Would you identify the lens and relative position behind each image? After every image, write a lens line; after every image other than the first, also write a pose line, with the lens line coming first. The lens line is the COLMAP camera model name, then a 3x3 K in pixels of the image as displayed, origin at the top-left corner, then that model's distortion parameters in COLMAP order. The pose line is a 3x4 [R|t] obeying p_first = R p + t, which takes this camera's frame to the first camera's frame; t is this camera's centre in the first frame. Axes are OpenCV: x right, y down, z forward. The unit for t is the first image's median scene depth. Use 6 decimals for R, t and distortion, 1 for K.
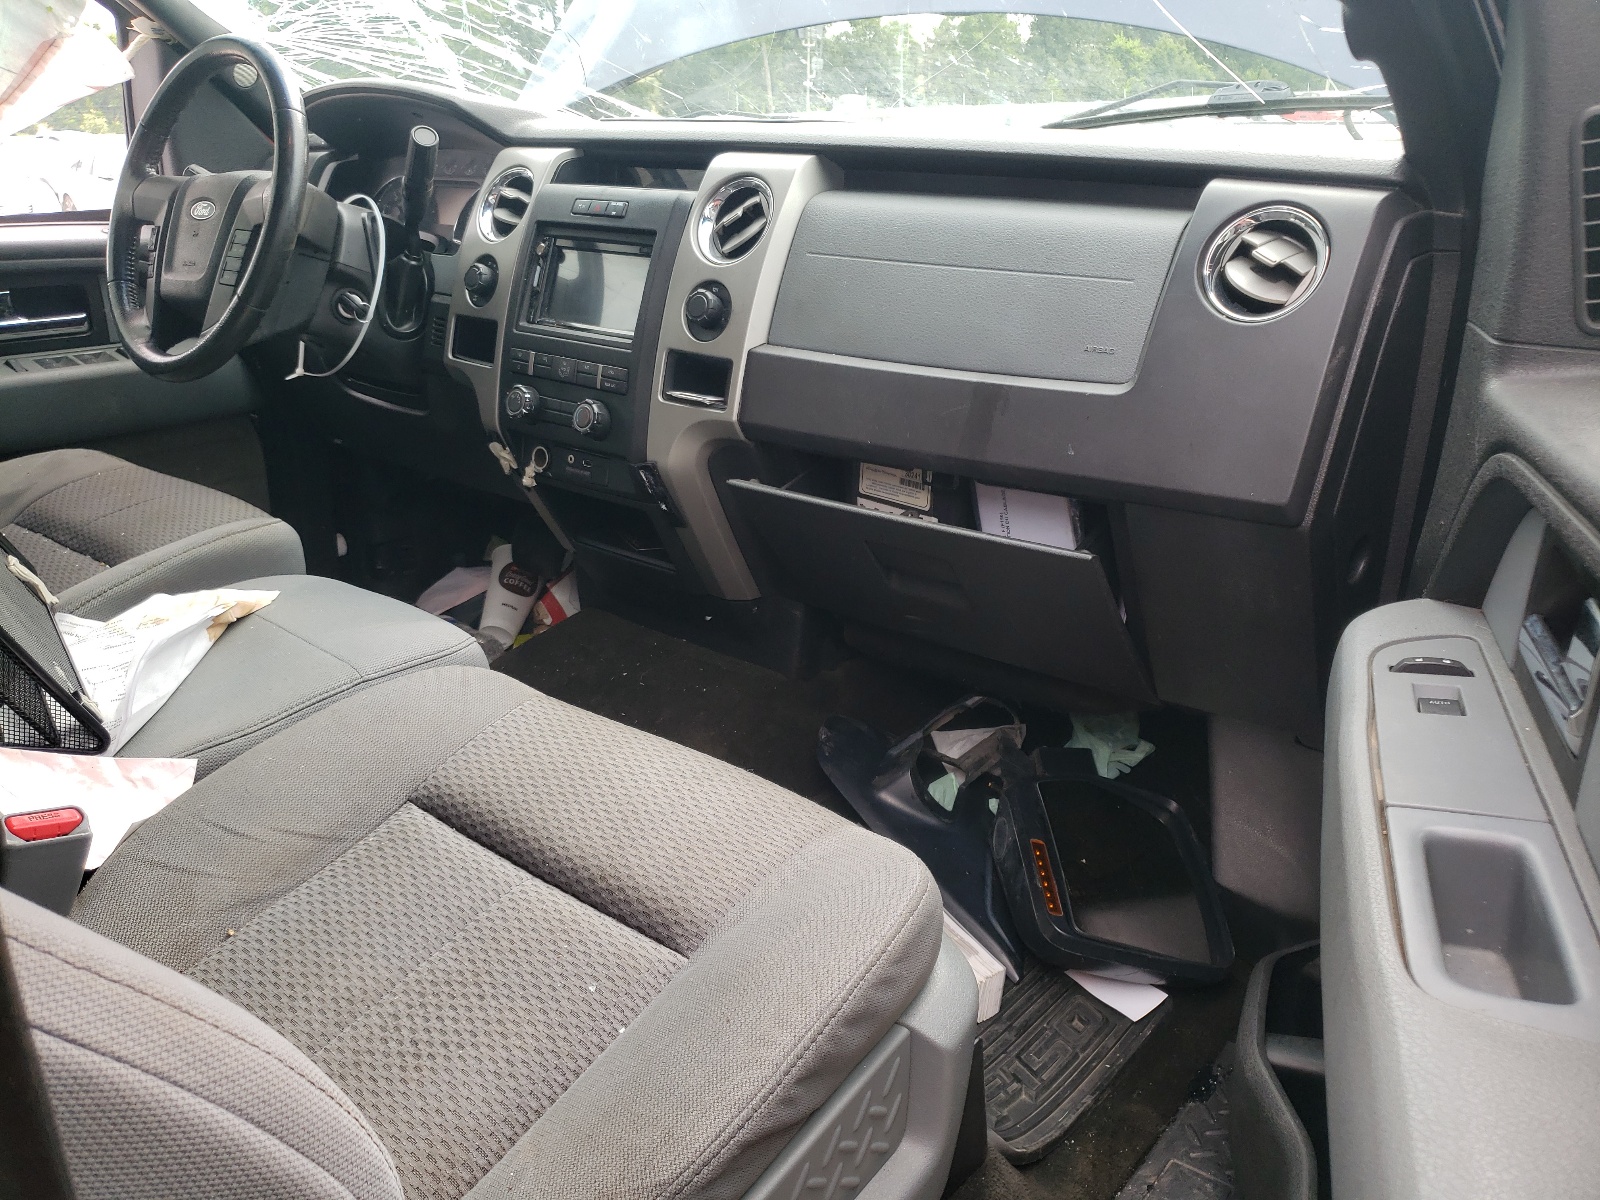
lens RADIAL K [[1284.3, 0, 799.7], [0, 1284.3, 519.6], [0, 0, 1]] dist [0.002627, -0.006409]
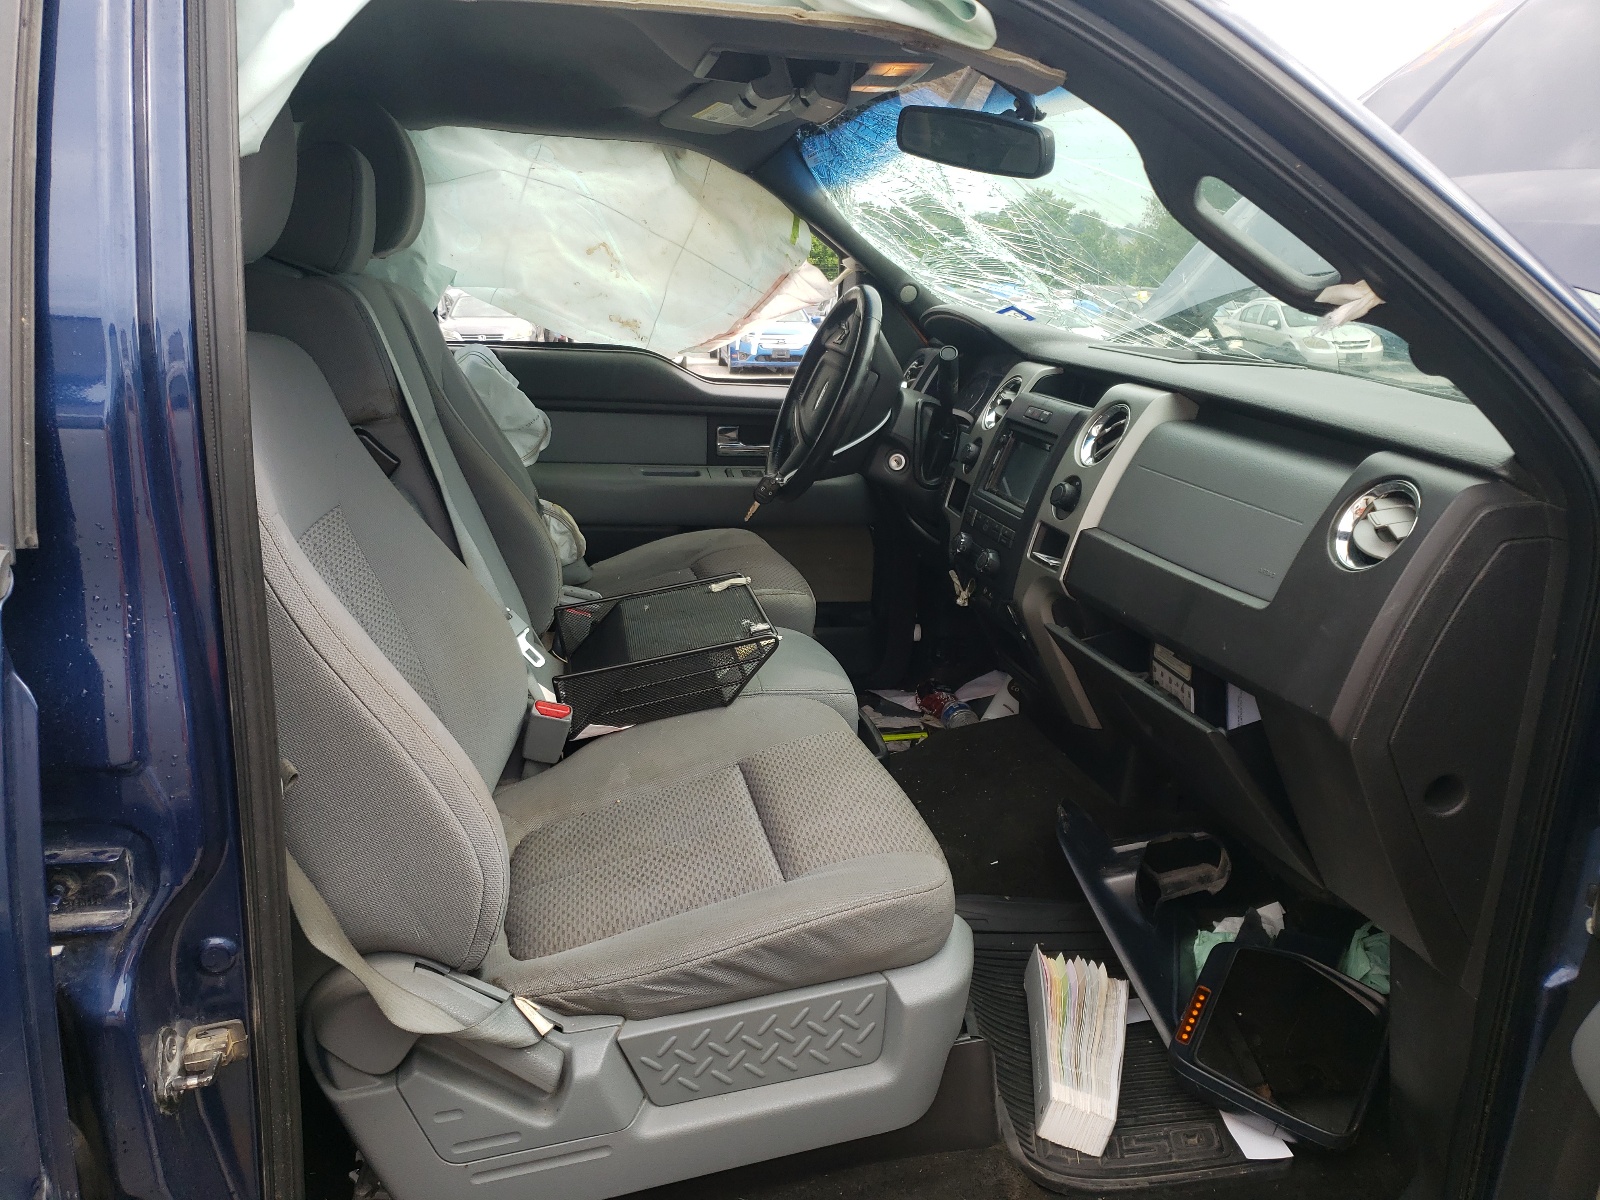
lens RADIAL K [[1284.3, 0, 799.7], [0, 1284.3, 519.6], [0, 0, 1]] dist [0.002627, -0.006409]
pose [[0.767879, 0.147945, -0.623277, 0.532172], [-0.215704, 0.975863, -0.034111, -0.033749], [0.603186, 0.160636, 0.781257, -0.201591]]
